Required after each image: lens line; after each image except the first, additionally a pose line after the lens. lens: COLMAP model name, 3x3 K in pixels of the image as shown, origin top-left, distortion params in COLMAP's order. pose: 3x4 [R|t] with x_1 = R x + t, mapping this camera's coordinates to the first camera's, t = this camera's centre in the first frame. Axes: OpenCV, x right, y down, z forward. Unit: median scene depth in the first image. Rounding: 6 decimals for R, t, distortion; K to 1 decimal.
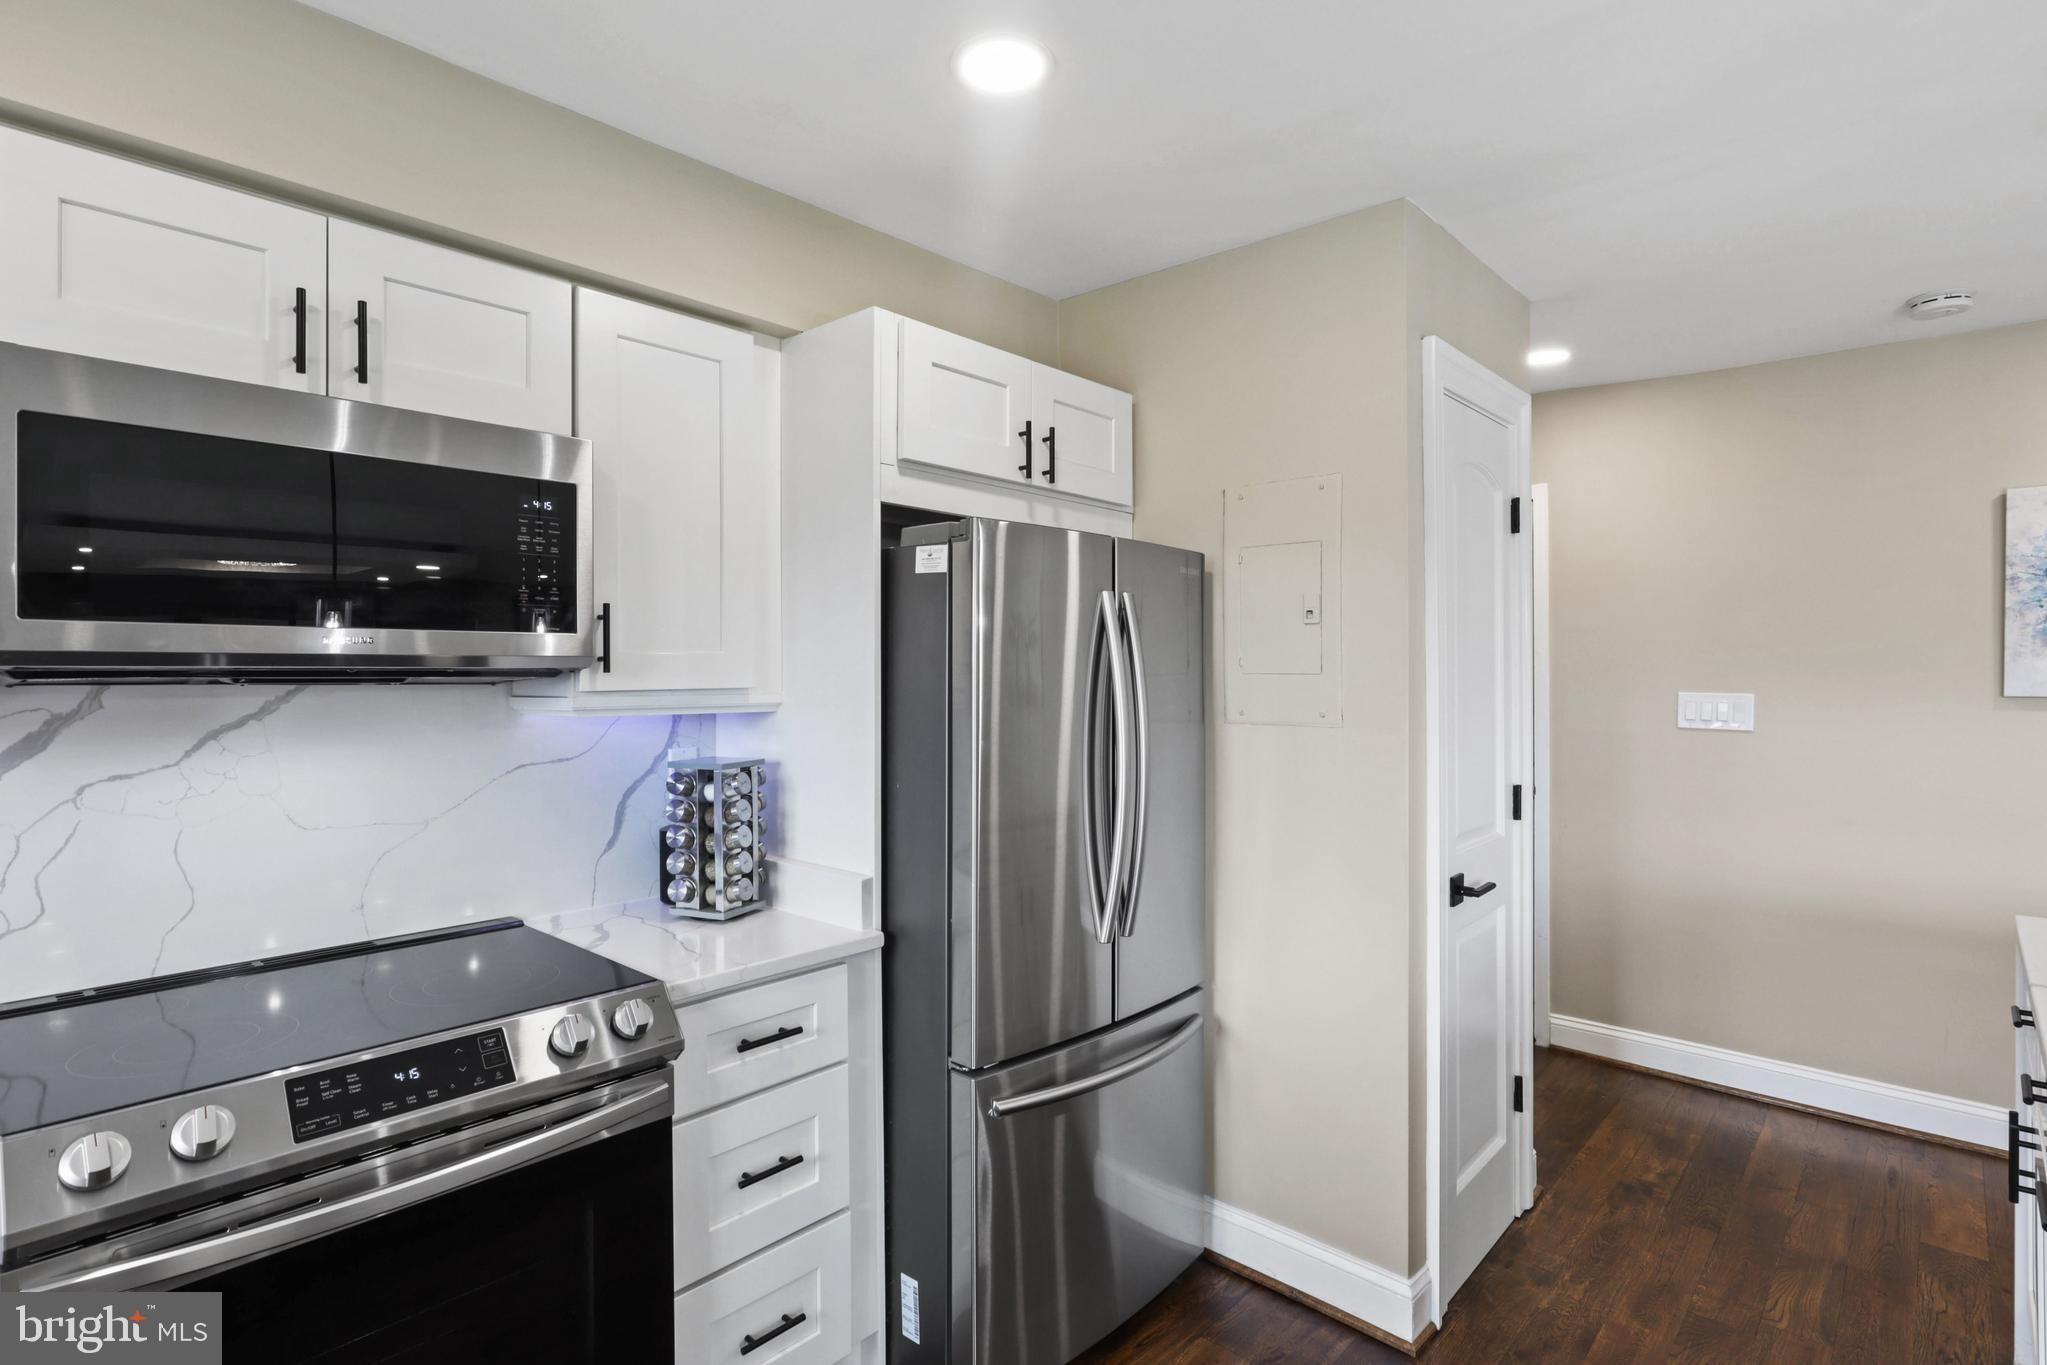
lens RADIAL K [[1027.8, 0, 1032.5], [0, 1027.8, 670.5], [0, 0, 1]] dist [-0.024181, 0.013112]
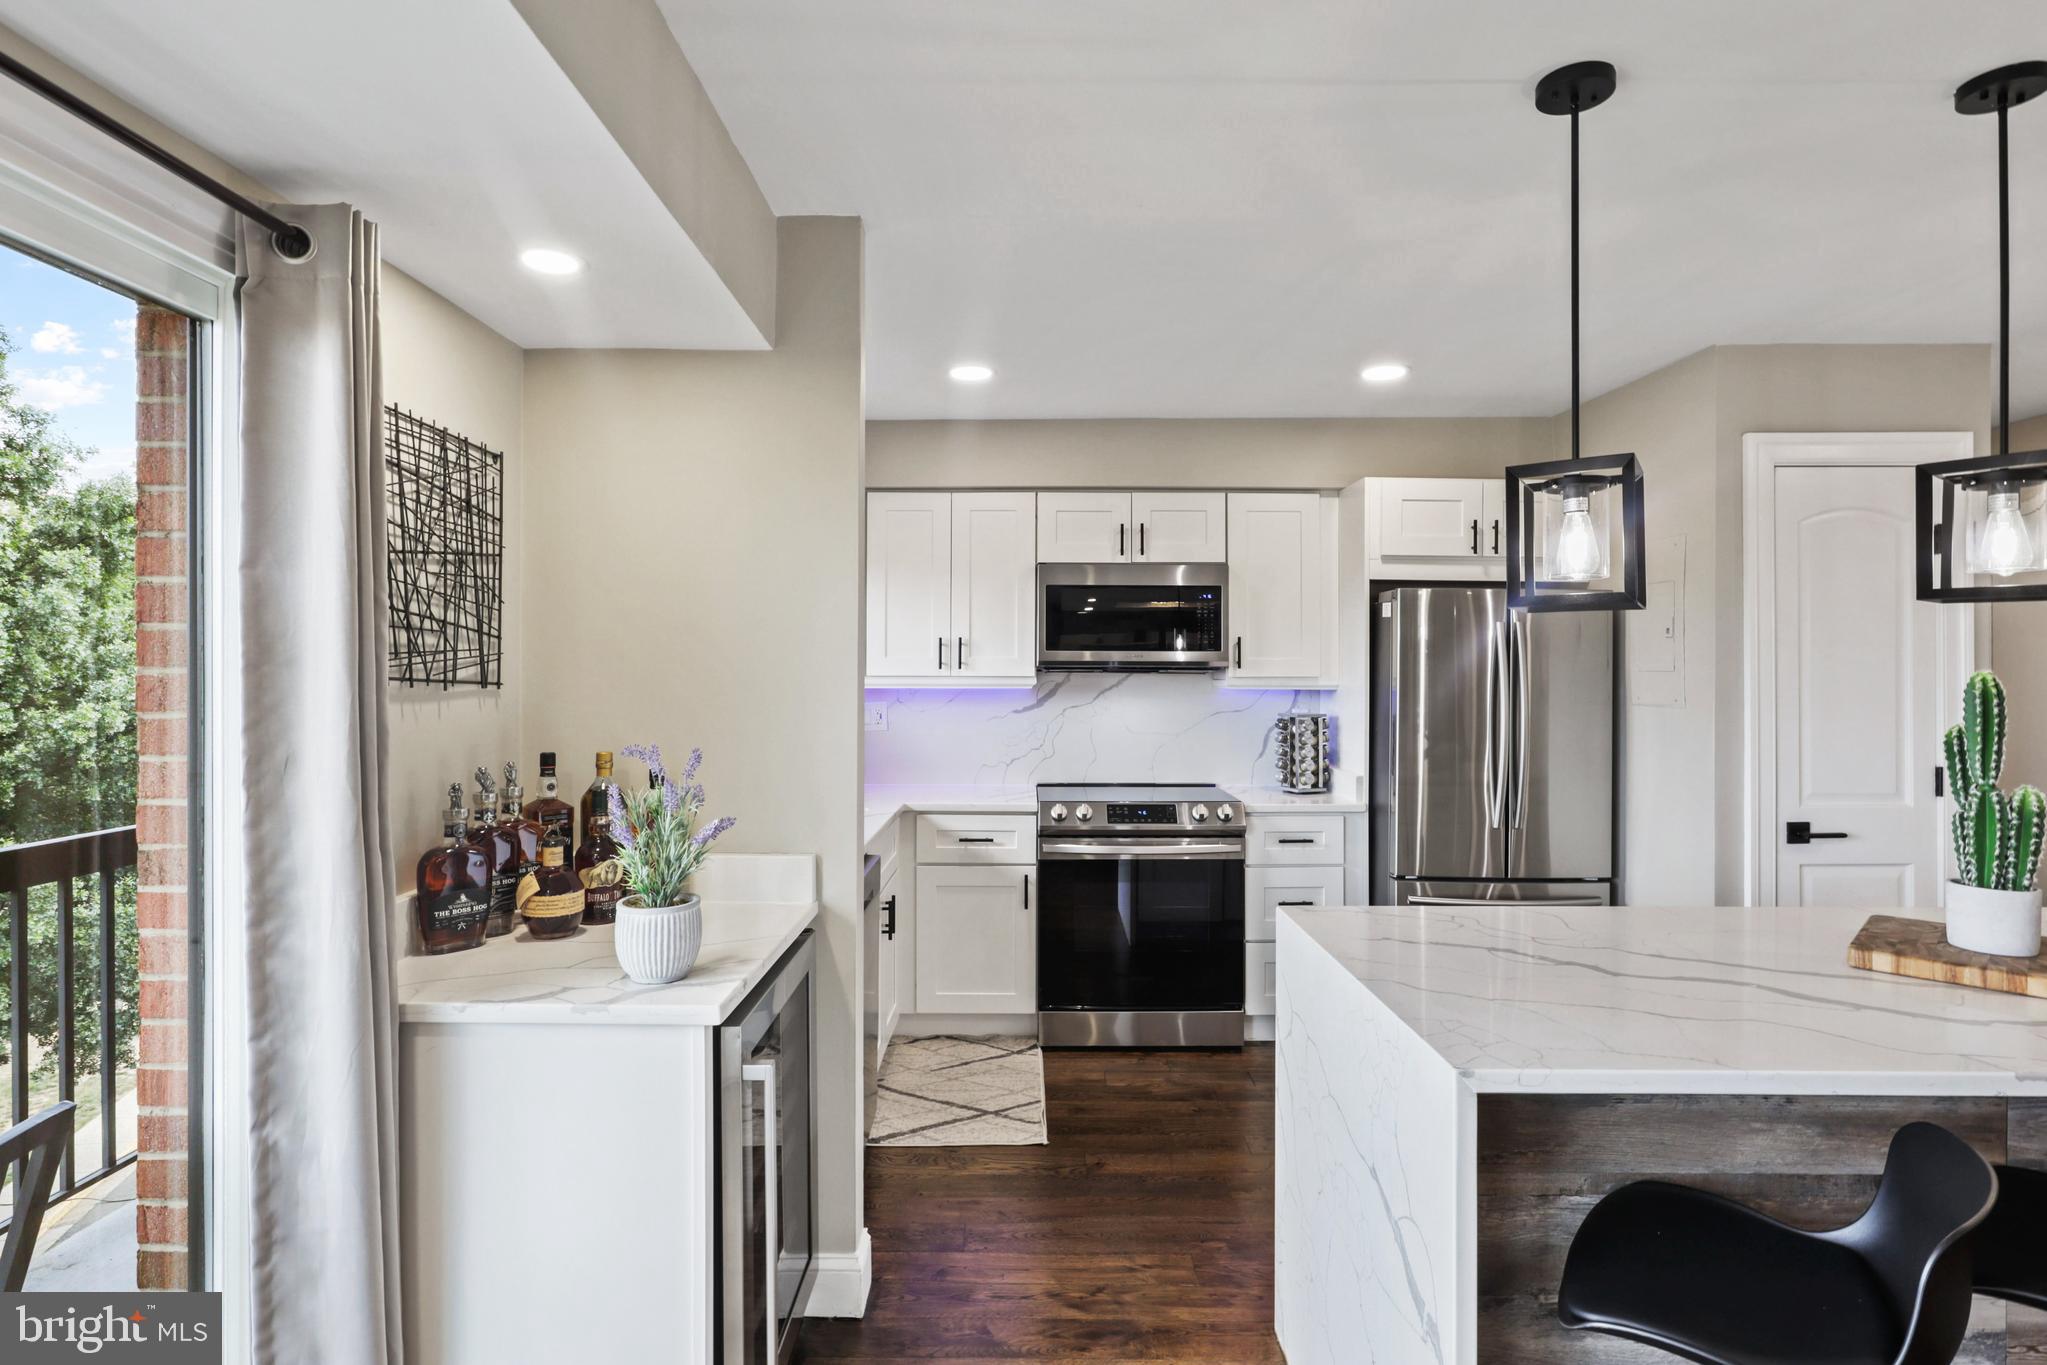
lens RADIAL K [[1027.8, 0, 1022.5], [0, 1027.8, 665.4], [0, 0, 1]] dist [-0.024181, 0.013112]
pose [[0.669975, 0.000603, -0.742384, 0.832090], [-0.004032, 0.999988, -0.002826, 0.002865], [0.742373, 0.004887, 0.669969, -0.749669]]
